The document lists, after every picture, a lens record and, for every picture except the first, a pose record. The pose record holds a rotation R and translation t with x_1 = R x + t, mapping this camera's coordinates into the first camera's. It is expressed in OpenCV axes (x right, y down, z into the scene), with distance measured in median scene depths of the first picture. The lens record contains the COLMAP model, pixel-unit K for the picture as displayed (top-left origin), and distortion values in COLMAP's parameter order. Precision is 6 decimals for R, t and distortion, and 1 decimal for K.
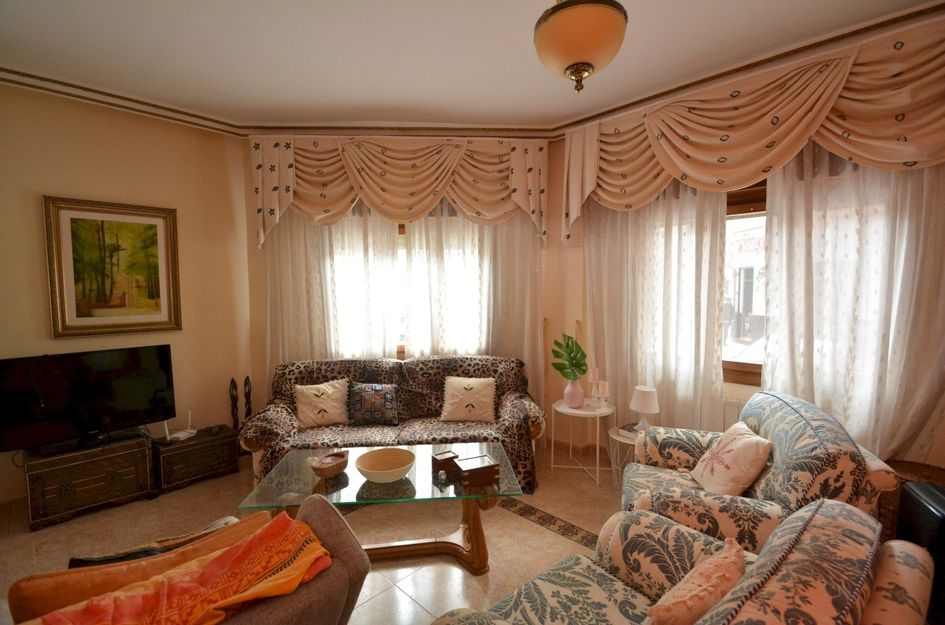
lens RADIAL K [[420.6, 0, 473.5], [0, 420.6, 314.2], [0, 0, 1]] dist [-0.000754, -0.001480]
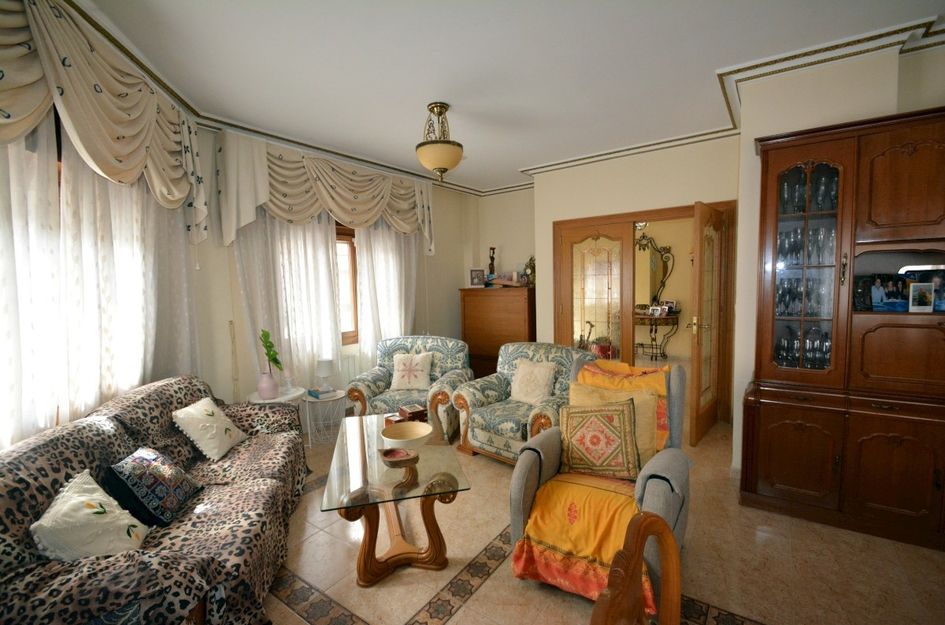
lens RADIAL K [[420.6, 0, 473.4], [0, 420.6, 311.1], [0, 0, 1]] dist [-0.000754, -0.001480]
pose [[-0.146060, -0.060488, 0.987425, -1.037303], [0.082152, 0.993940, 0.073039, -0.043049], [-0.985859, 0.091787, -0.140206, 0.721147]]
